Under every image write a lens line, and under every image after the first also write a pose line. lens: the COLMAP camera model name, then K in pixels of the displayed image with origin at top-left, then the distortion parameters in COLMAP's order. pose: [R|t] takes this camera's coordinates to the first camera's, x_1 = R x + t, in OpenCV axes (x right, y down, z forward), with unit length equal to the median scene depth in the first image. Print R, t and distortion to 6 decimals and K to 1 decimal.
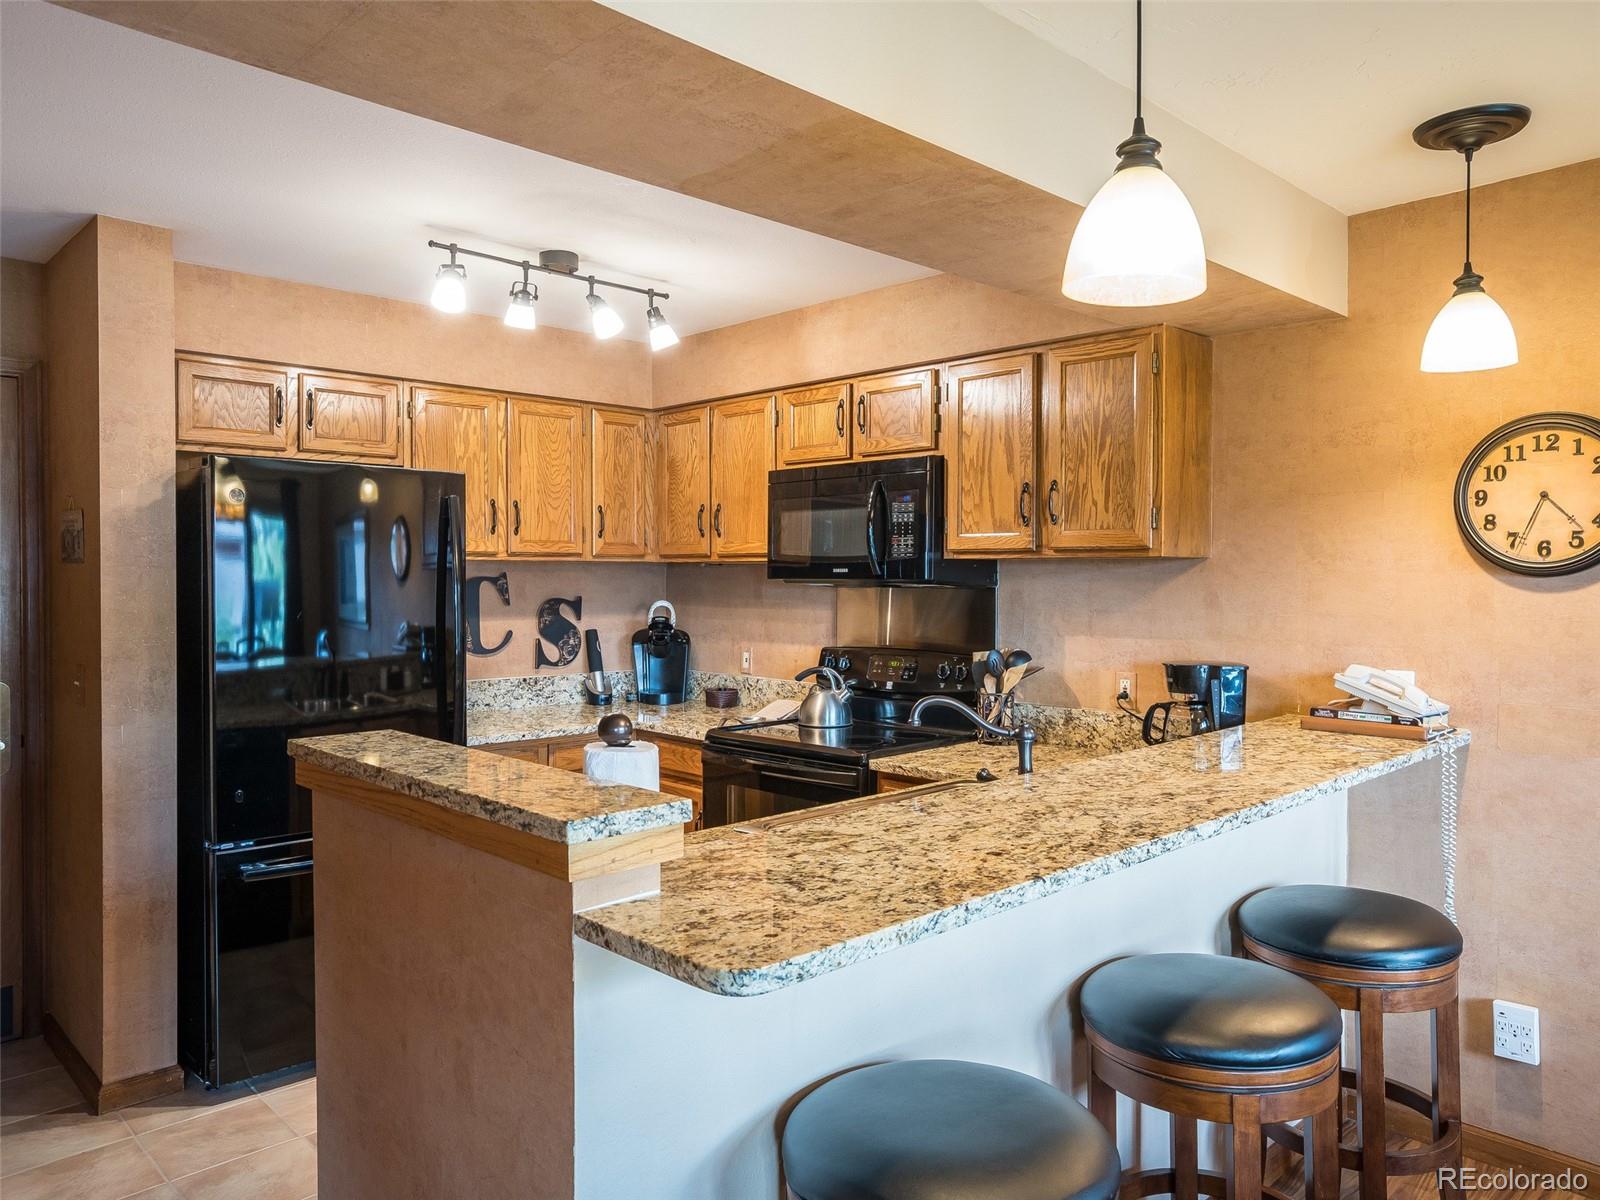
lens RADIAL K [[1116.5, 0, 800.0], [0, 1116.5, 600.0], [0, 0, 1]] dist [-0.011619, 0.000588]
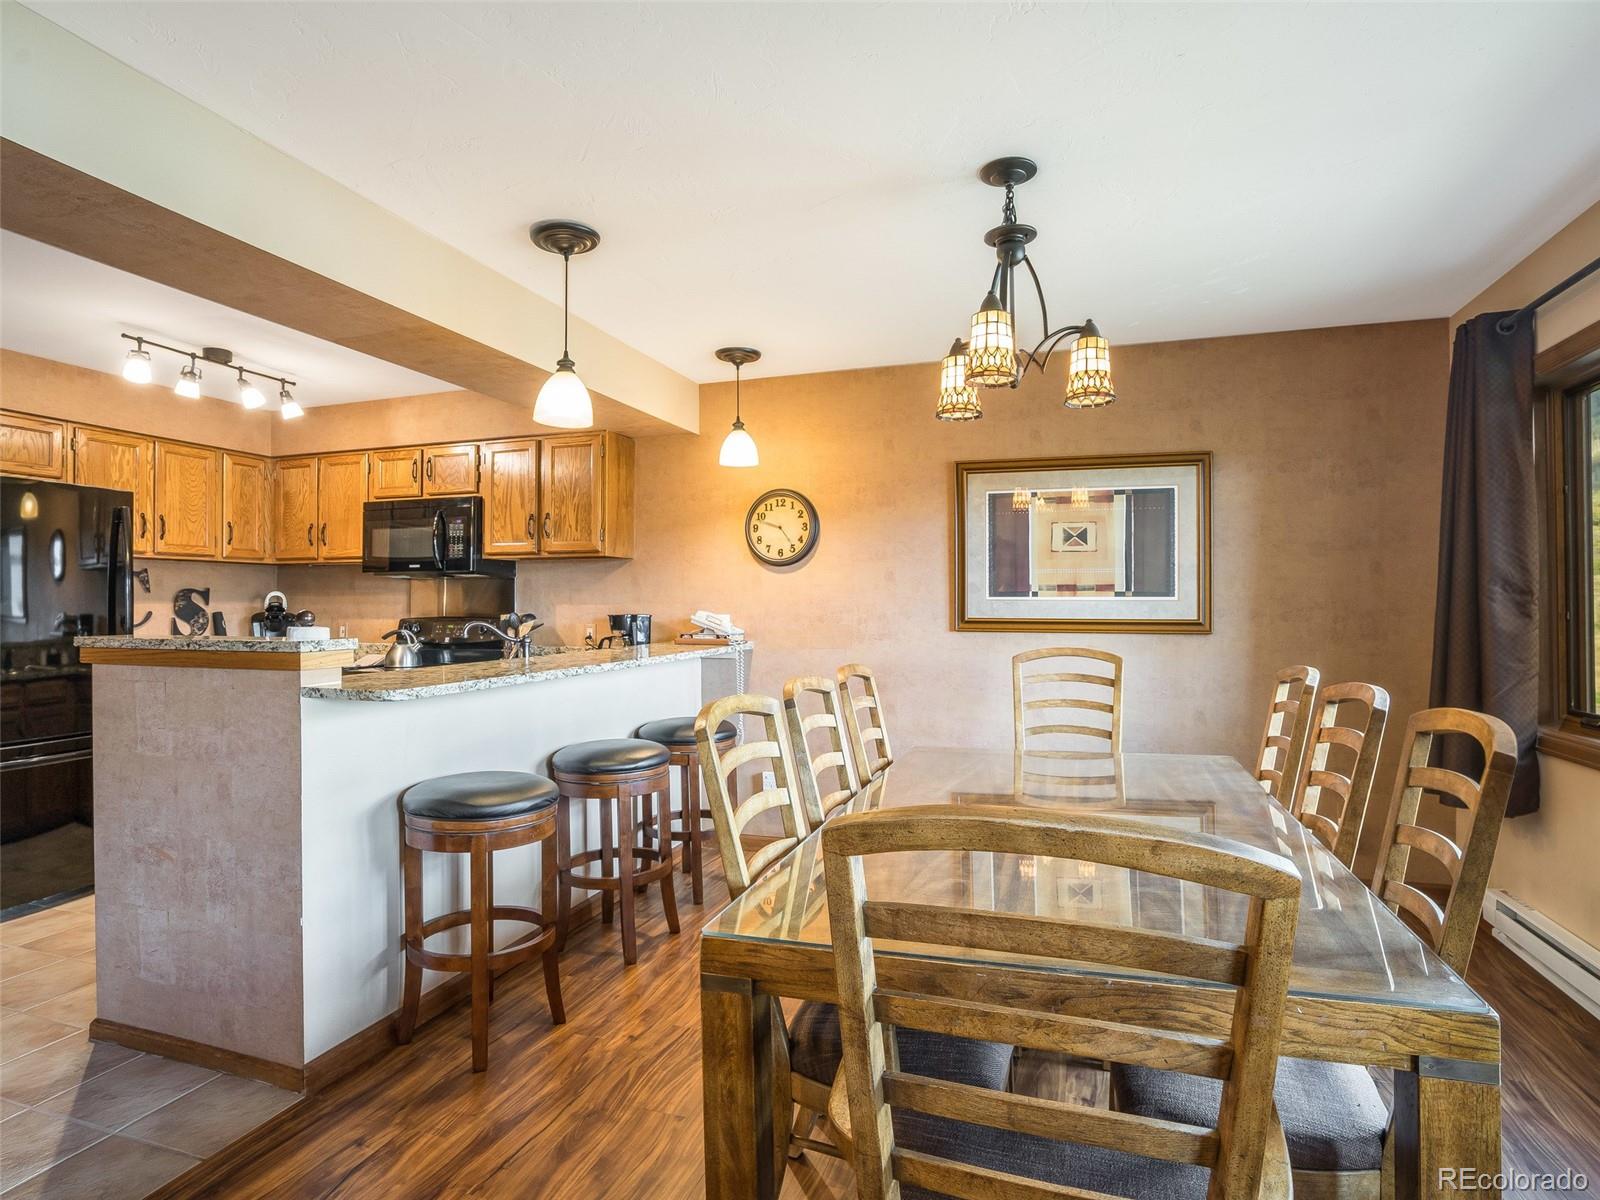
lens RADIAL K [[857.1, 0, 797.3], [0, 857.1, 595.6], [0, 0, 1]] dist [-0.065512, 0.037024]
pose [[0.887360, 0.002199, 0.461072, -0.038229], [0.012800, 0.999486, -0.029401, 0.061679], [-0.460900, 0.031991, 0.886875, -0.336237]]
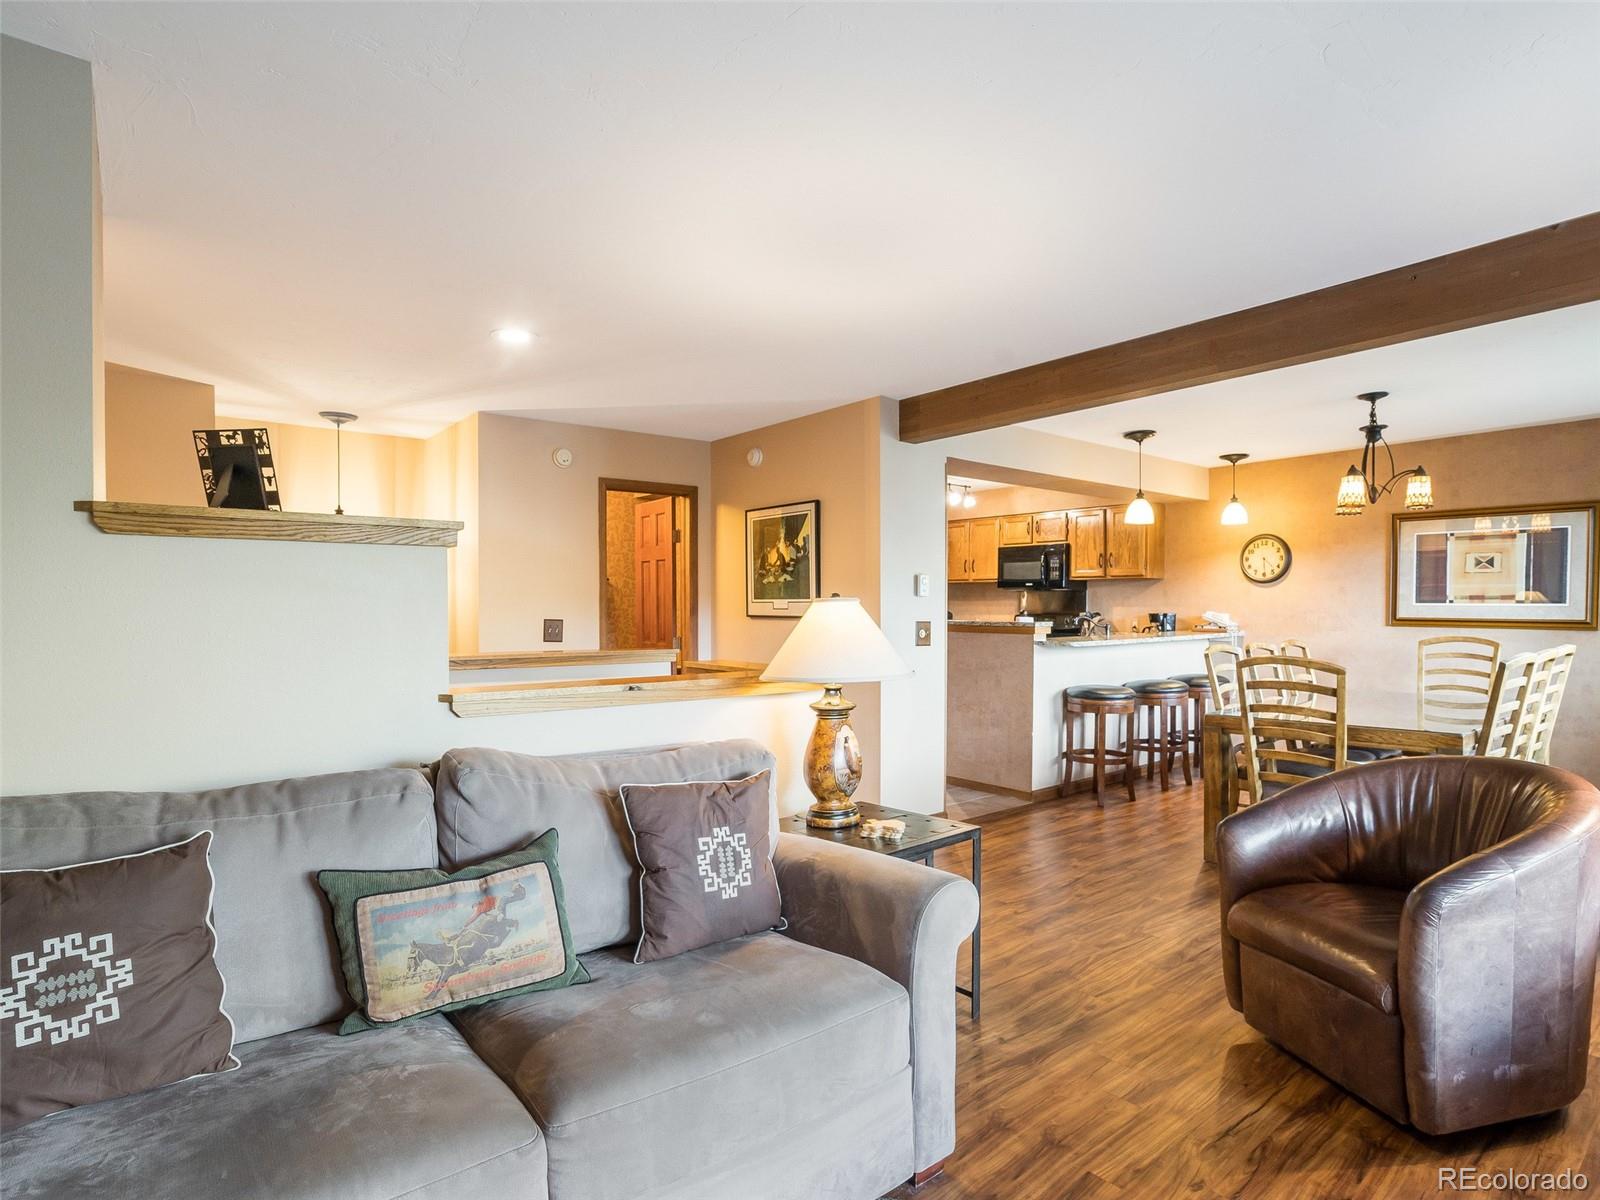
lens RADIAL K [[843.7, 0, 796.7], [0, 843.7, 628.0], [0, 0, 1]] dist [-0.071005, 0.033466]
pose [[0.995253, 0.001739, -0.097309, -0.353183], [-0.001185, 0.999983, 0.005753, 0.074177], [0.097317, -0.005610, 0.995238, -1.178249]]
